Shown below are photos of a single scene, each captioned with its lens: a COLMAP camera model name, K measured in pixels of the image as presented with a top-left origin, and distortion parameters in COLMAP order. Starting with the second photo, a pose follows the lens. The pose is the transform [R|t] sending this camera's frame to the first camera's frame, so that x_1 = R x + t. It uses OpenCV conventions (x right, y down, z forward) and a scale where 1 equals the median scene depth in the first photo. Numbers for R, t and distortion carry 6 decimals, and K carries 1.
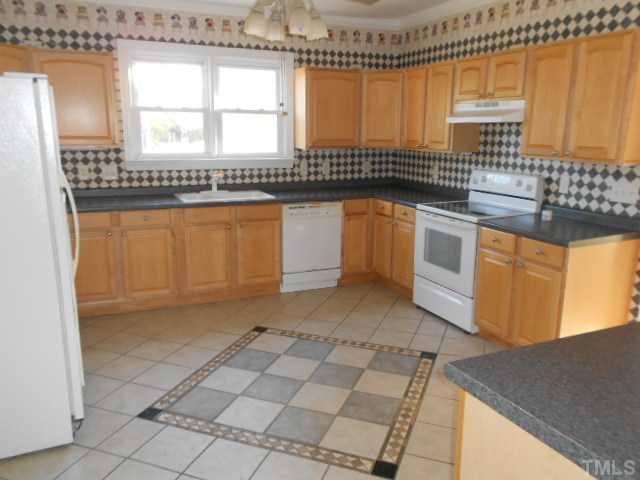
lens RADIAL K [[493.1, 0, 320.0], [0, 493.1, 240.0], [0, 0, 1]] dist [-0.009393, -0.008485]
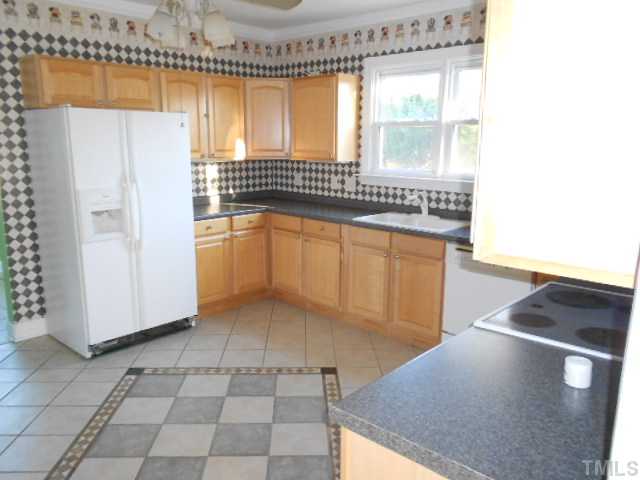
lens RADIAL K [[493.1, 0, 320.0], [0, 493.1, 240.0], [0, 0, 1]] dist [-0.009393, -0.008485]
pose [[0.406906, 0.163403, -0.898737, 0.539966], [-0.212909, 0.973738, 0.080644, -0.095228], [0.888312, 0.158535, 0.431010, 0.514880]]
